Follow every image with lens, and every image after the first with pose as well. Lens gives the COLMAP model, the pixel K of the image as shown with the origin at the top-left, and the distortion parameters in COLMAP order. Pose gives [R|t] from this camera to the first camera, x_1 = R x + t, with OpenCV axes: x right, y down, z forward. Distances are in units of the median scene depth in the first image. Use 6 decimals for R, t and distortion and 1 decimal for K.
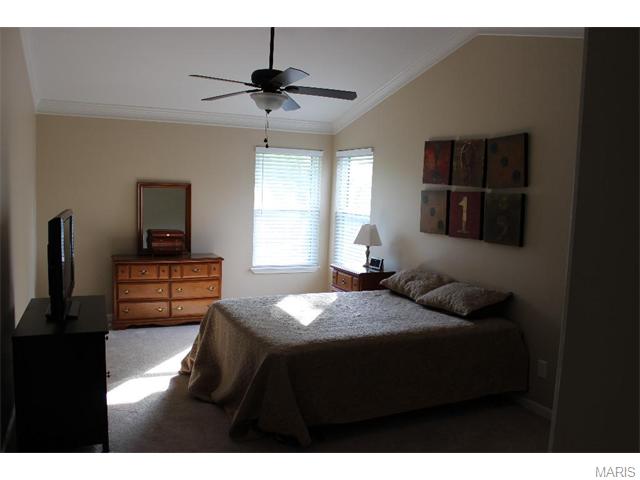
lens RADIAL K [[536.3, 0, 320.0], [0, 536.3, 240.0], [0, 0, 1]] dist [-0.173690, 0.160042]
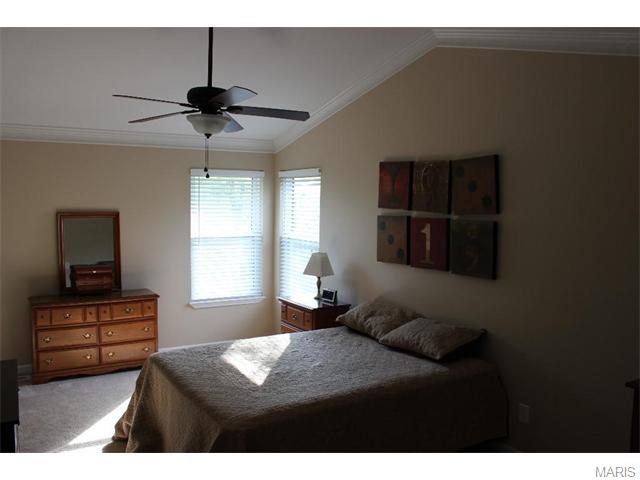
lens RADIAL K [[536.3, 0, 320.0], [0, 536.3, 240.0], [0, 0, 1]] dist [-0.173690, 0.160042]
pose [[0.991719, -0.033469, 0.123991, -0.023810], [0.035497, 0.999269, -0.014182, -0.044428], [-0.123426, 0.018465, 0.992182, 0.105925]]
